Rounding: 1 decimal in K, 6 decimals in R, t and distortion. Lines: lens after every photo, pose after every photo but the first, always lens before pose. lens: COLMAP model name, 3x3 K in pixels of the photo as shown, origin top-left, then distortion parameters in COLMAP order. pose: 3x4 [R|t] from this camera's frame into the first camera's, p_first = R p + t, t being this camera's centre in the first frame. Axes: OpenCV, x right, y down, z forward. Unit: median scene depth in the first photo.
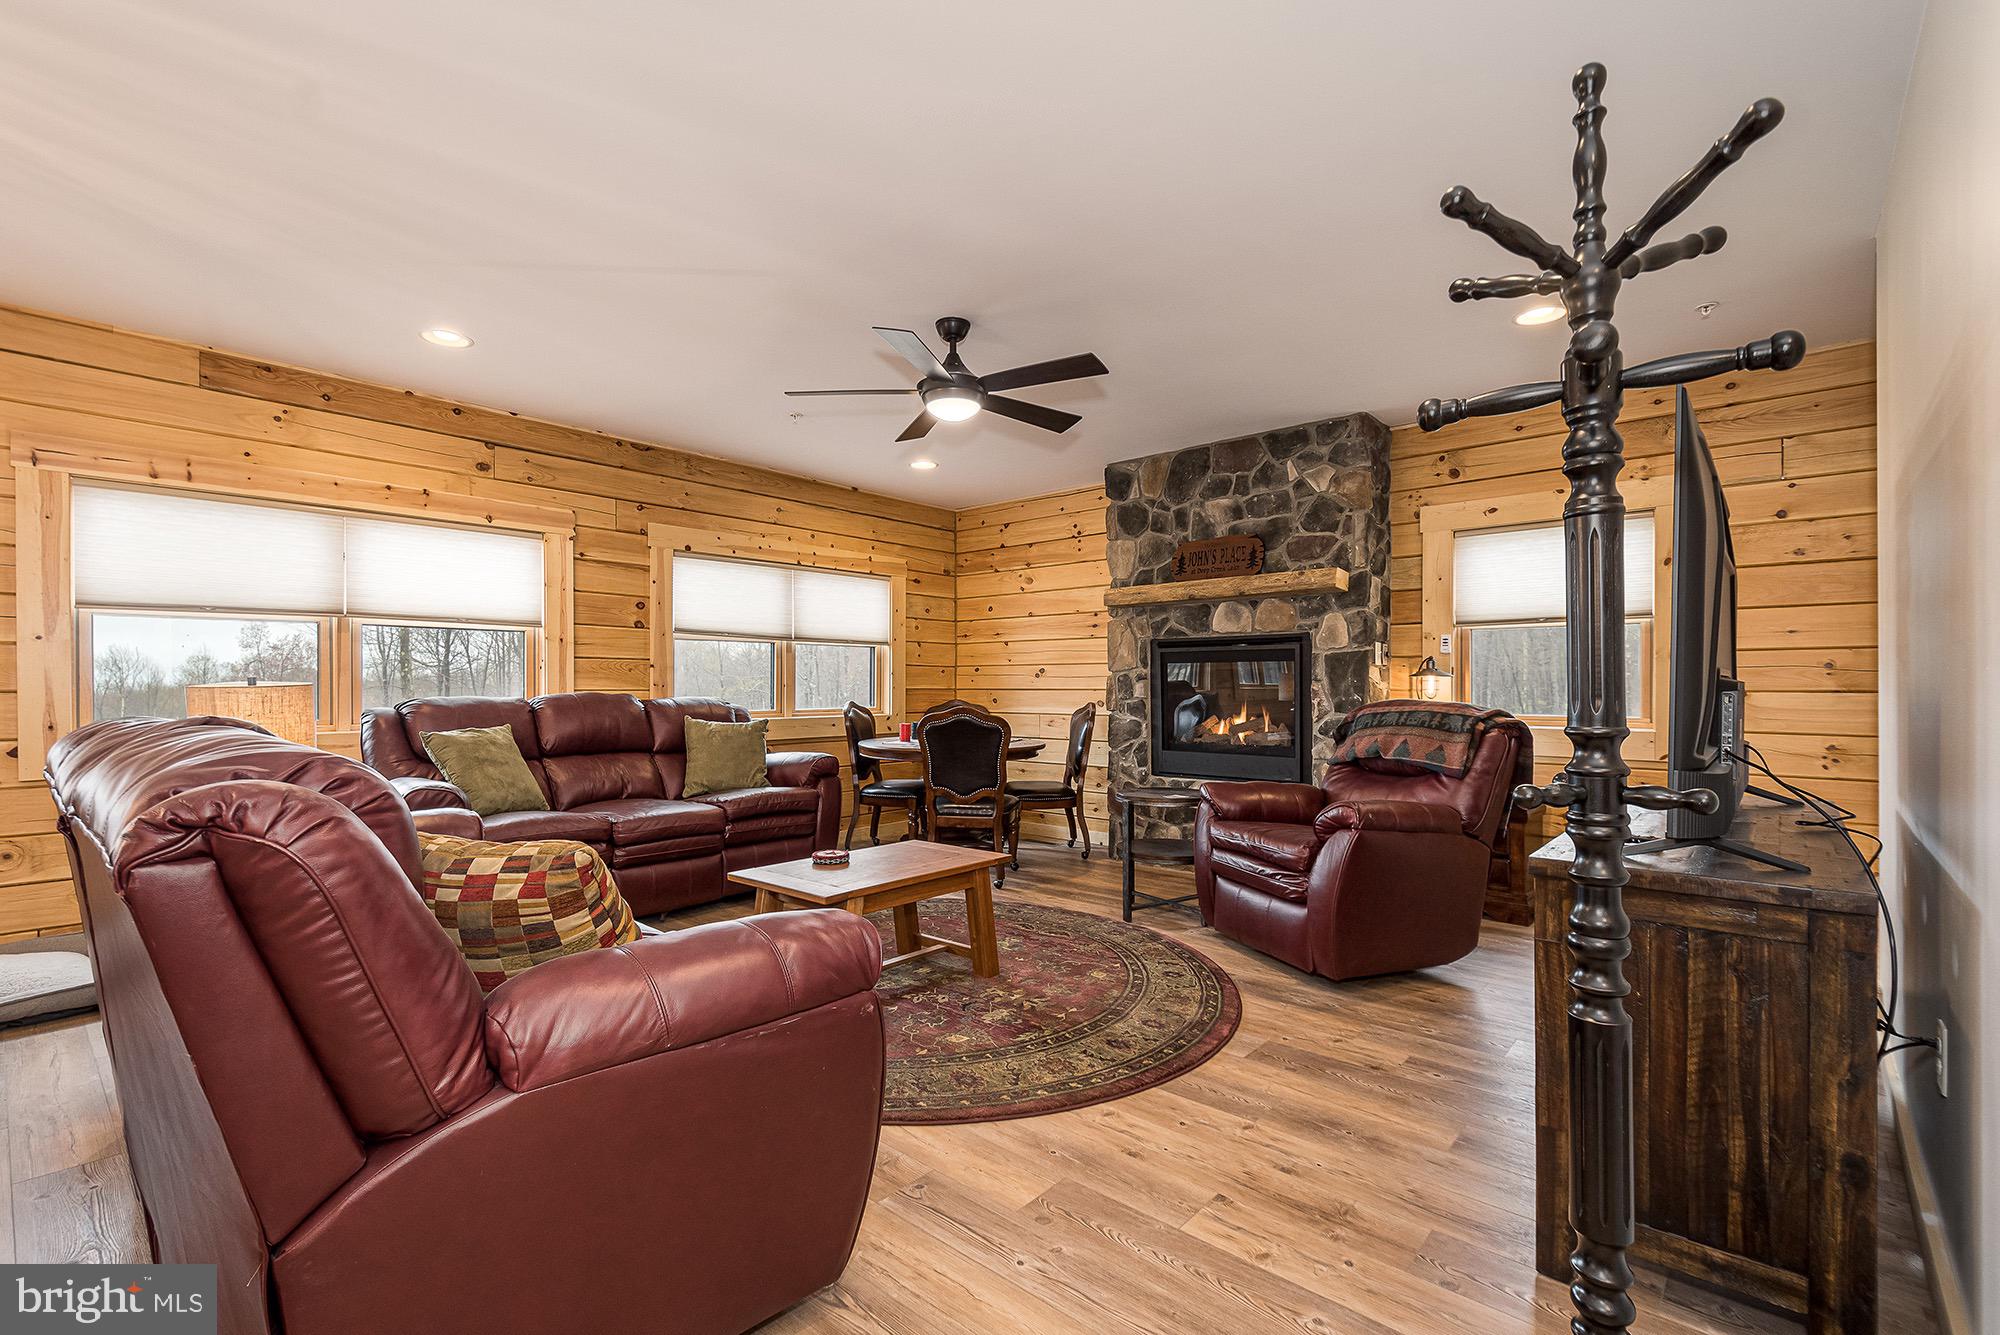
lens RADIAL K [[891.2, 0, 985.9], [0, 891.2, 686.0], [0, 0, 1]] dist [0.019014, -0.008126]
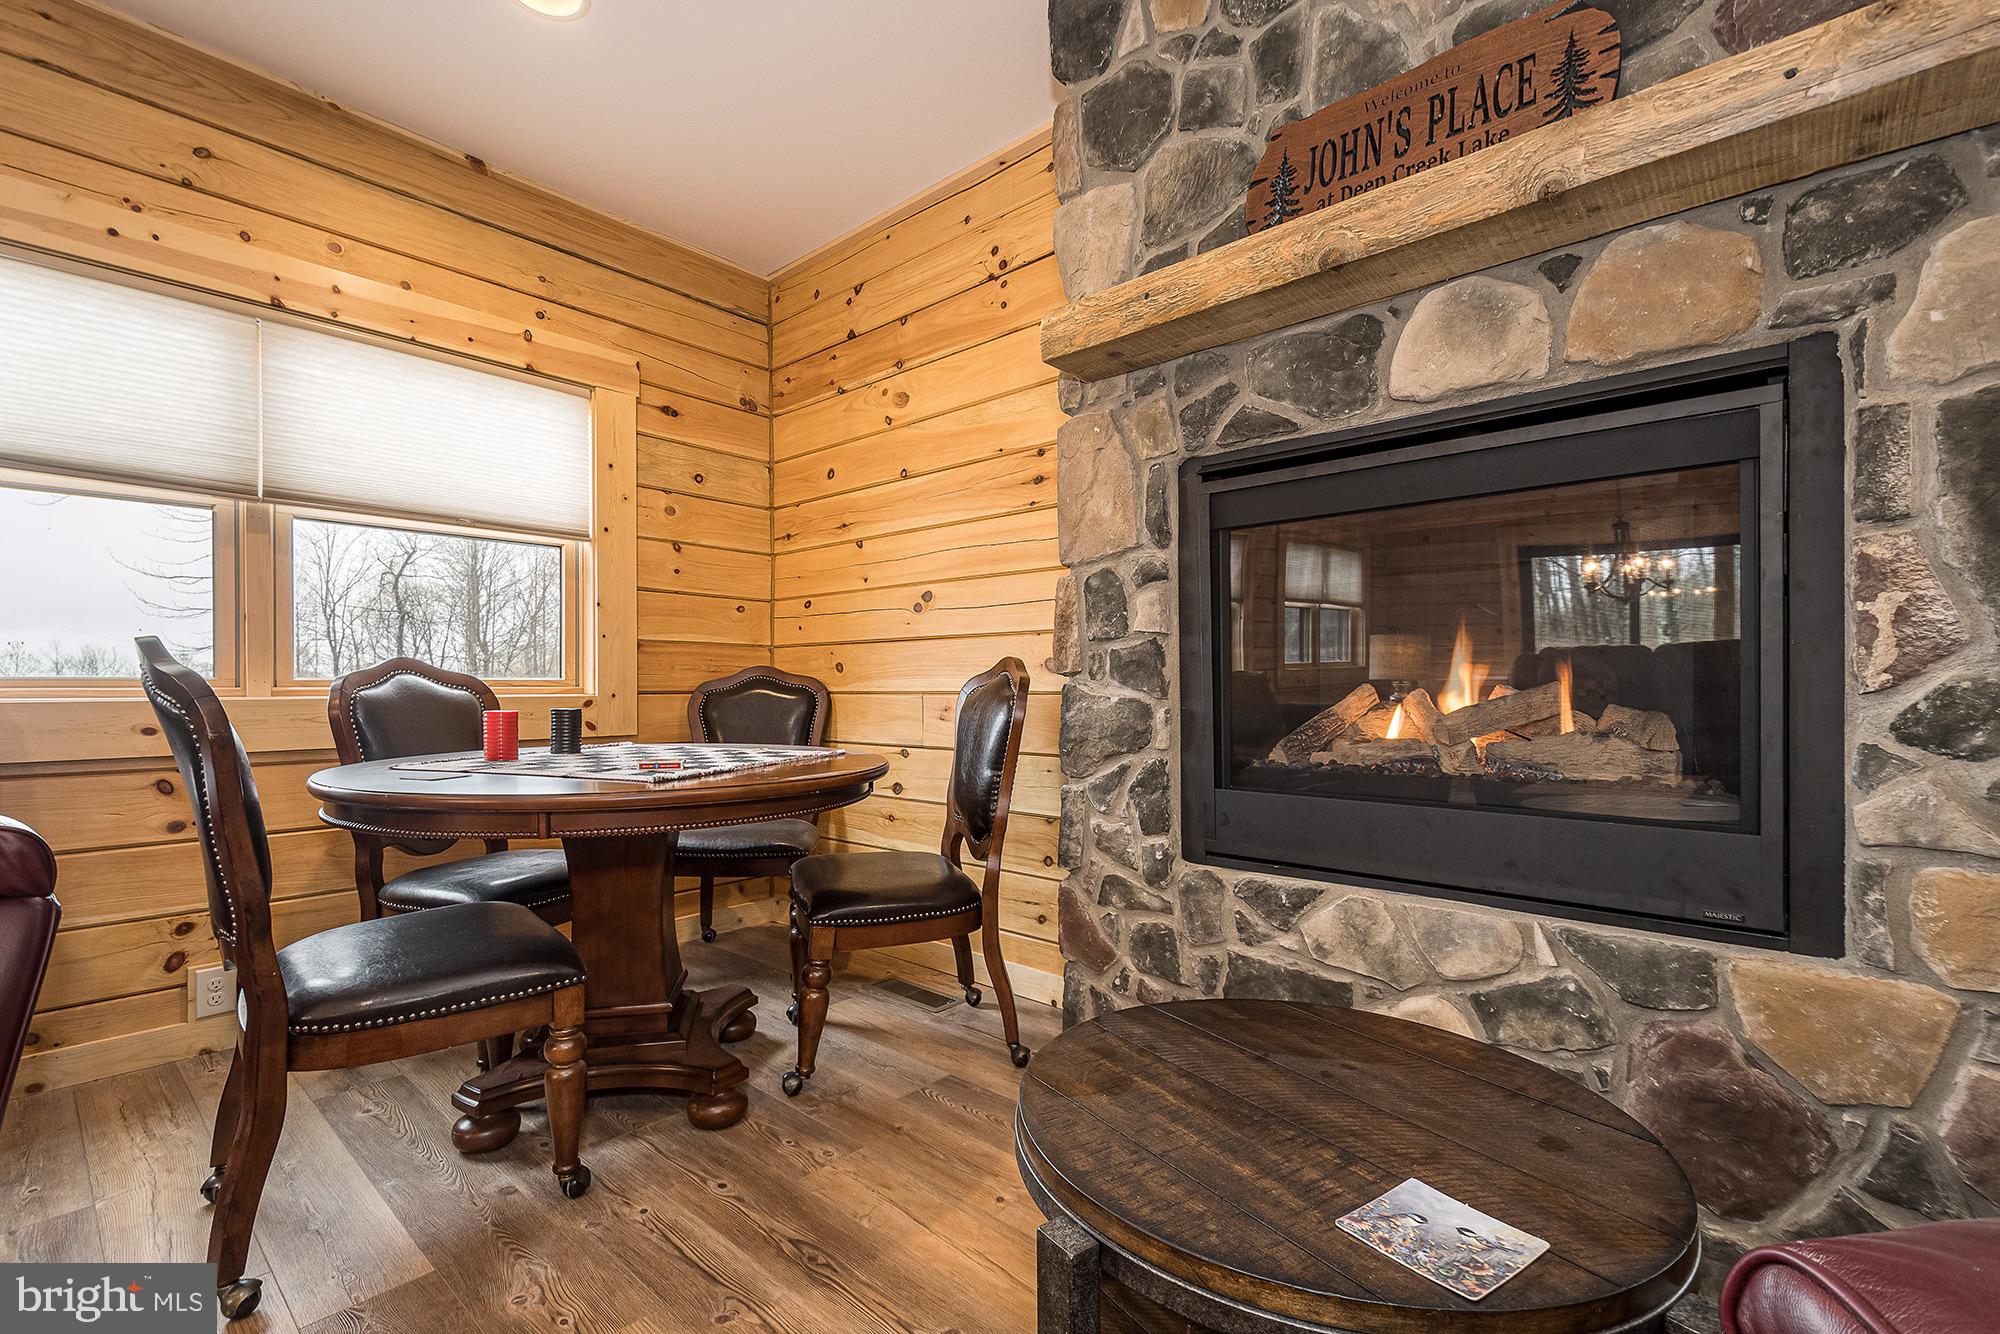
lens RADIAL K [[891.2, 0, 985.9], [0, 891.2, 685.5], [0, 0, 1]] dist [0.019014, -0.008126]
pose [[0.999981, -0.001349, -0.006014, 0.113431], [0.001339, 0.999998, -0.001543, 0.033857], [0.006016, 0.001535, 0.999981, 0.661253]]
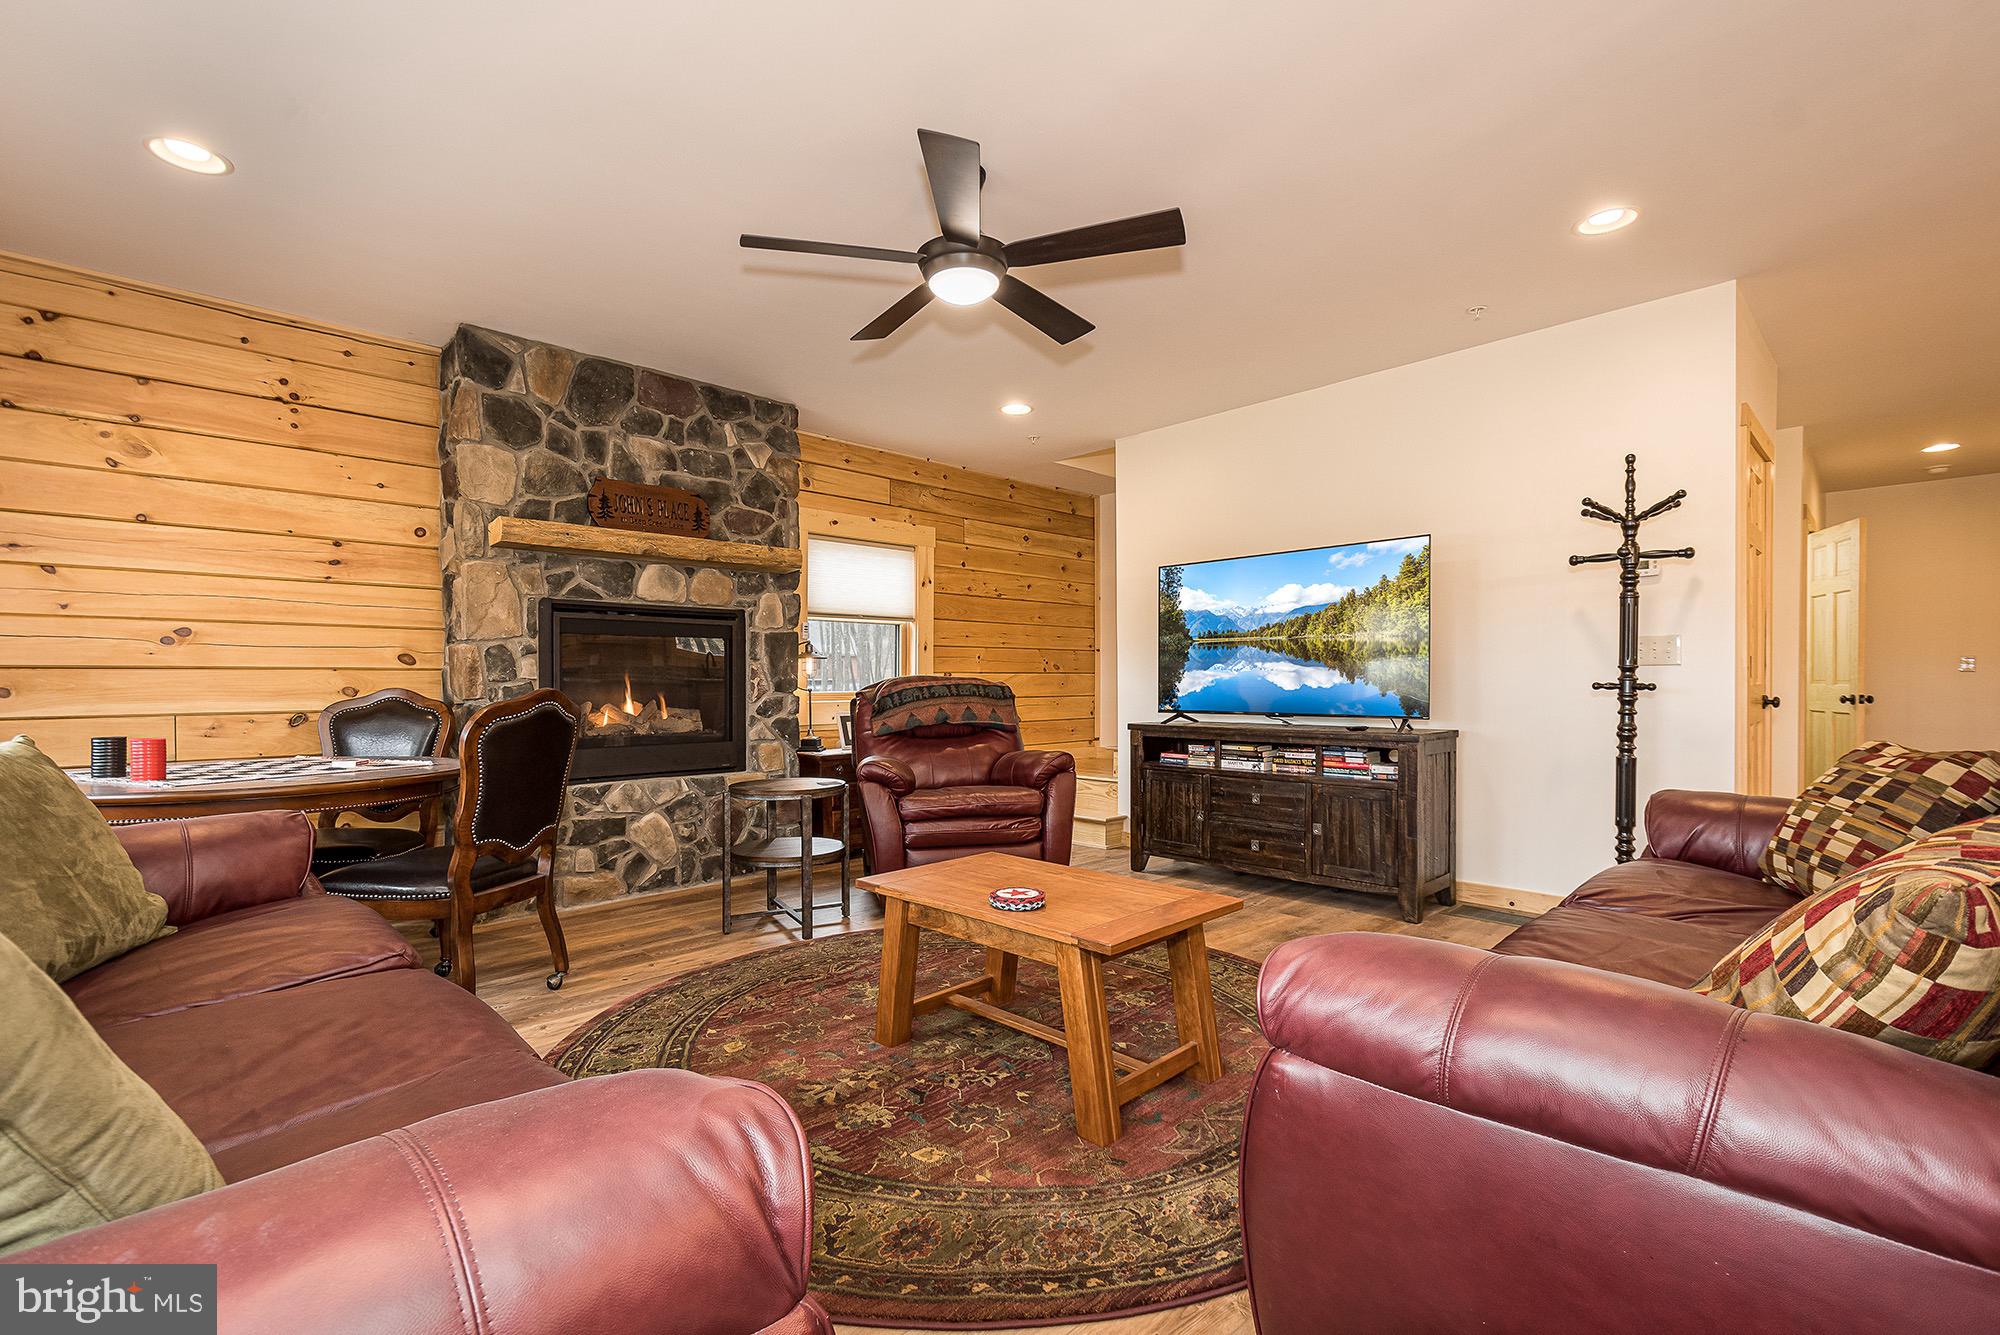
lens RADIAL K [[870.9, 0, 997.4], [0, 870.9, 690.4], [0, 0, 1]] dist [0.000121, -0.000314]
pose [[0.064608, -0.006800, 0.997888, -0.494036], [0.005985, 0.999961, 0.006426, 0.019944], [-0.997893, 0.005557, 0.064647, 0.589210]]
